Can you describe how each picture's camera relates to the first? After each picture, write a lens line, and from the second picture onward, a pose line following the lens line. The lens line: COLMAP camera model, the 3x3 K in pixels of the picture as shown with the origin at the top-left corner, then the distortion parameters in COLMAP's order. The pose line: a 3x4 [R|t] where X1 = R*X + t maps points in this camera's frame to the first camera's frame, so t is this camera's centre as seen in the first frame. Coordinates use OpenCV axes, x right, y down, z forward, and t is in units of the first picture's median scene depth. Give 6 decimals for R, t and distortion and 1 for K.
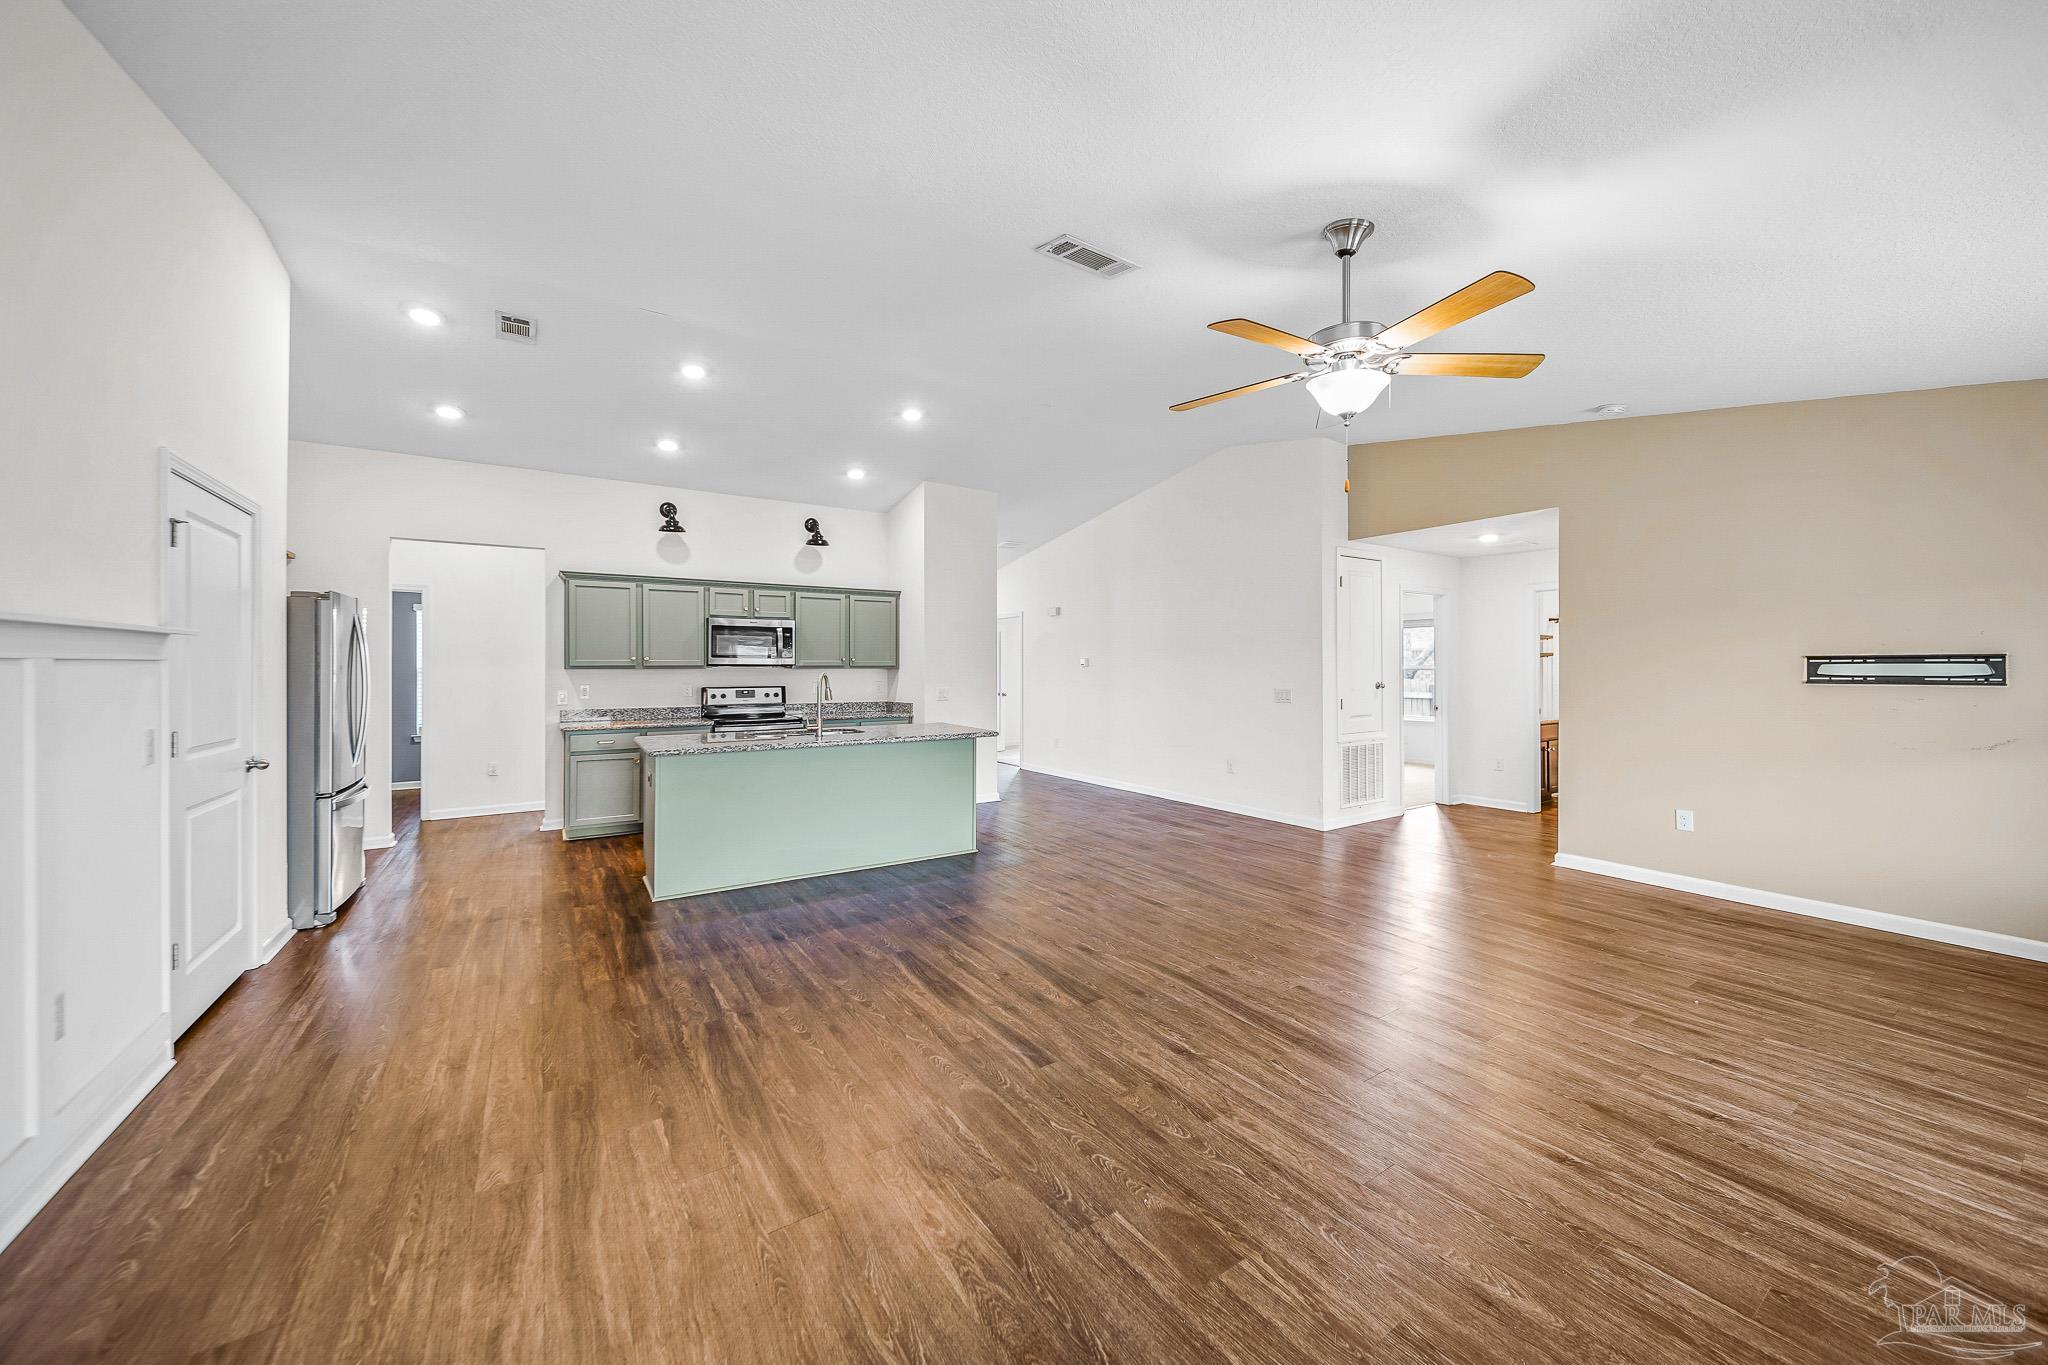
lens RADIAL K [[731.3, 0, 1024.6], [0, 731.3, 663.6], [0, 0, 1]] dist [-0.001091, -0.000572]
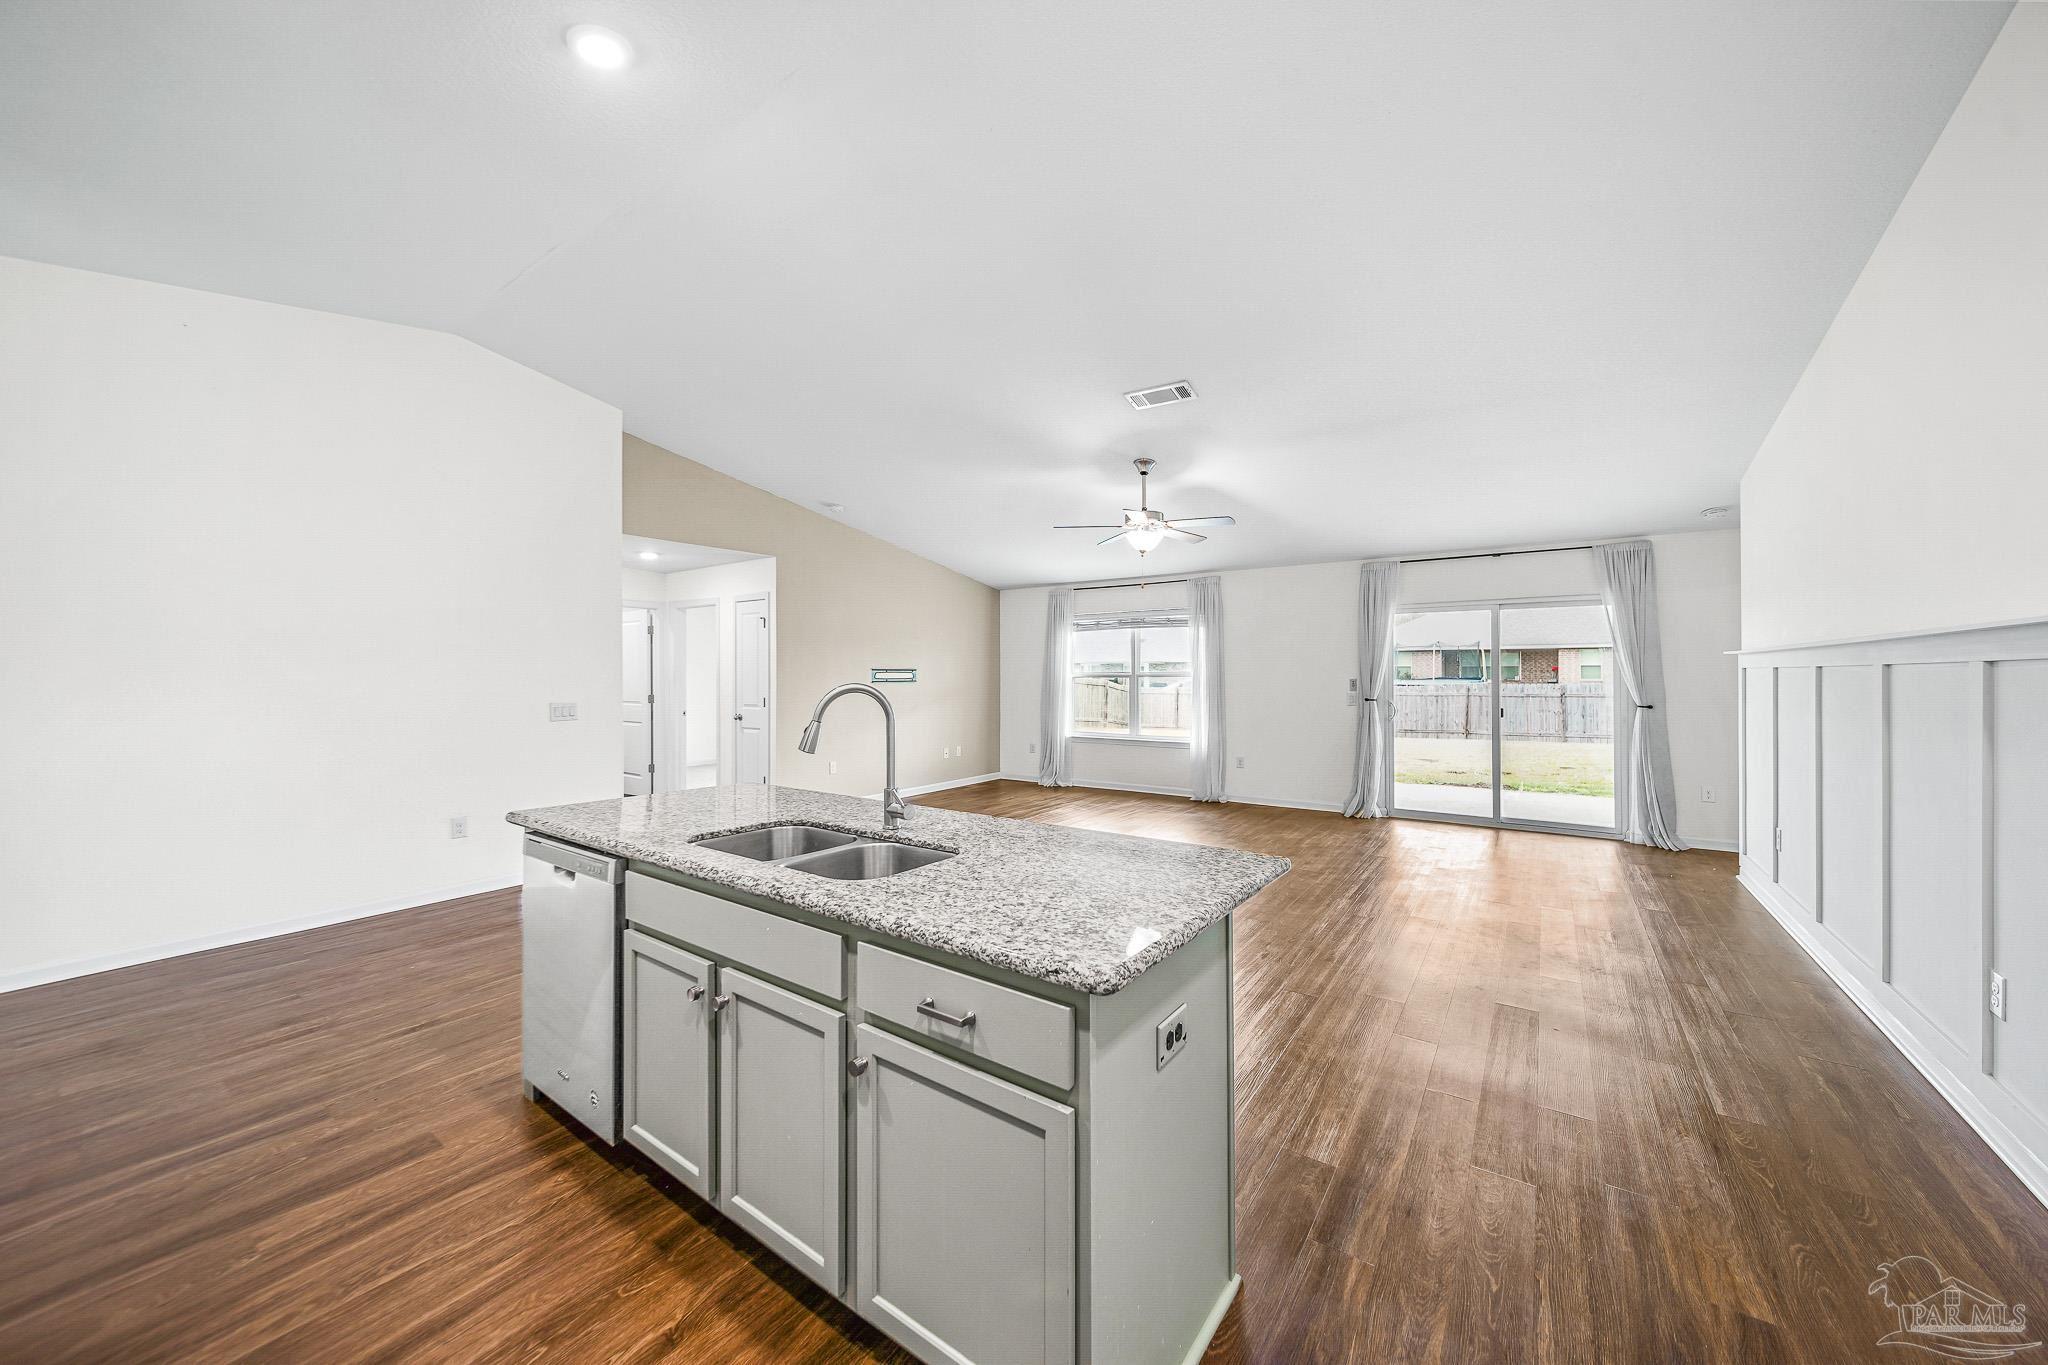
lens RADIAL K [[733.0, 0, 1024.0], [0, 733.0, 682.5], [0, 0, 1]] dist [-0.001339, -0.000075]
pose [[-0.365870, -0.007777, 0.930634, -0.562276], [-0.000814, 0.999967, 0.008036, 0.006348], [-0.930666, 0.002183, -0.365864, 0.850391]]
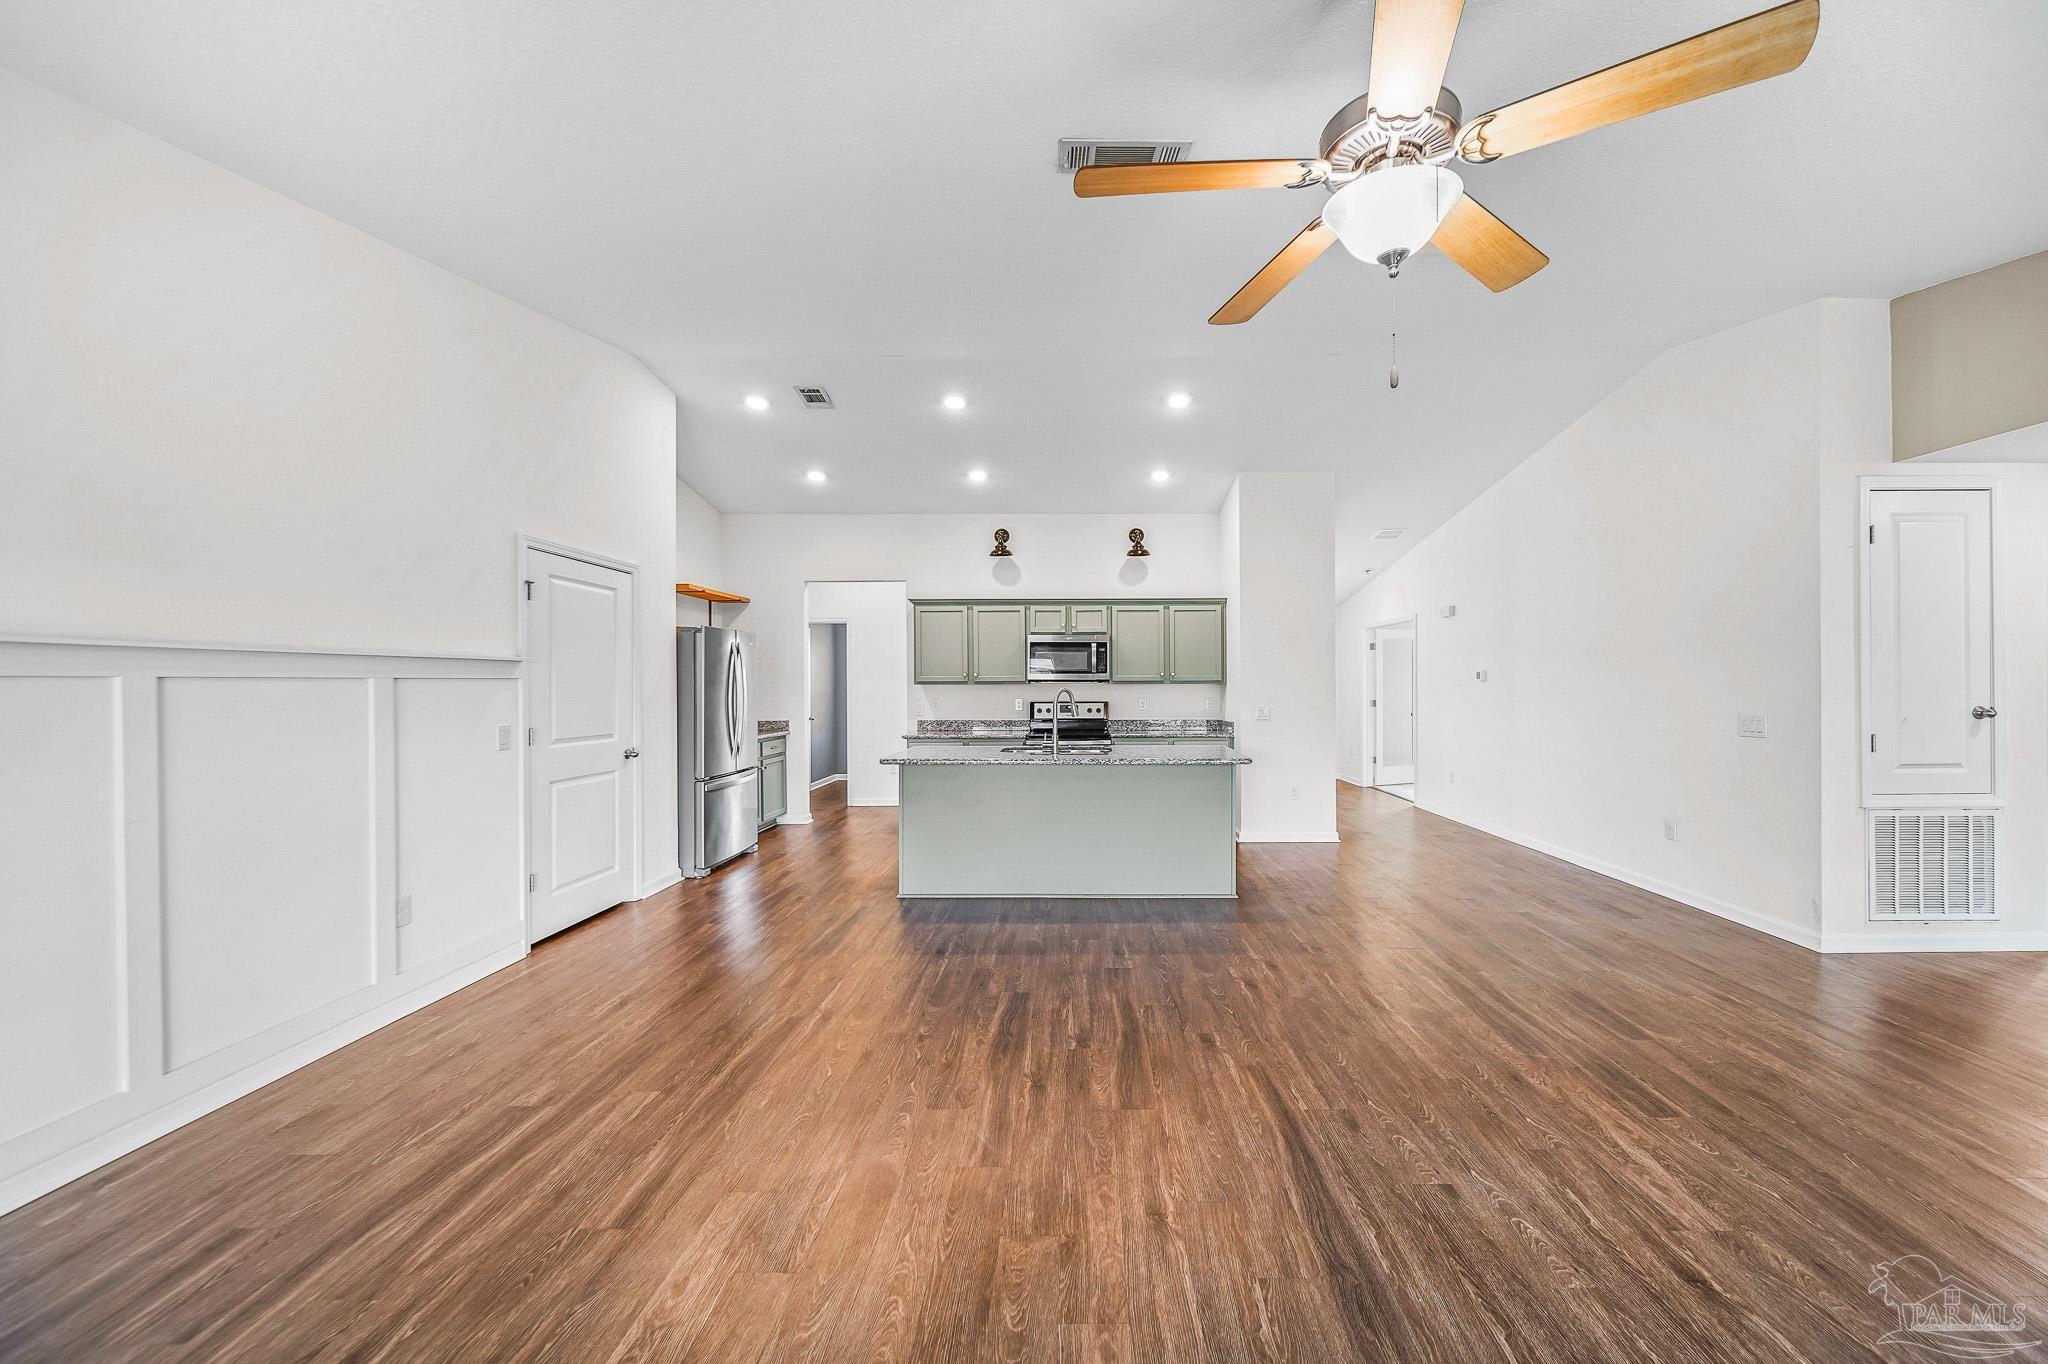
lens RADIAL K [[758.7, 0, 1079.9], [0, 758.7, 686.0], [0, 0, 1]] dist [-0.001155, -0.000225]
pose [[0.835684, 0.000298, -0.549211, 0.233871], [0.004962, 0.999955, 0.008093, 0.001363], [0.549189, -0.009488, 0.835645, 0.140500]]
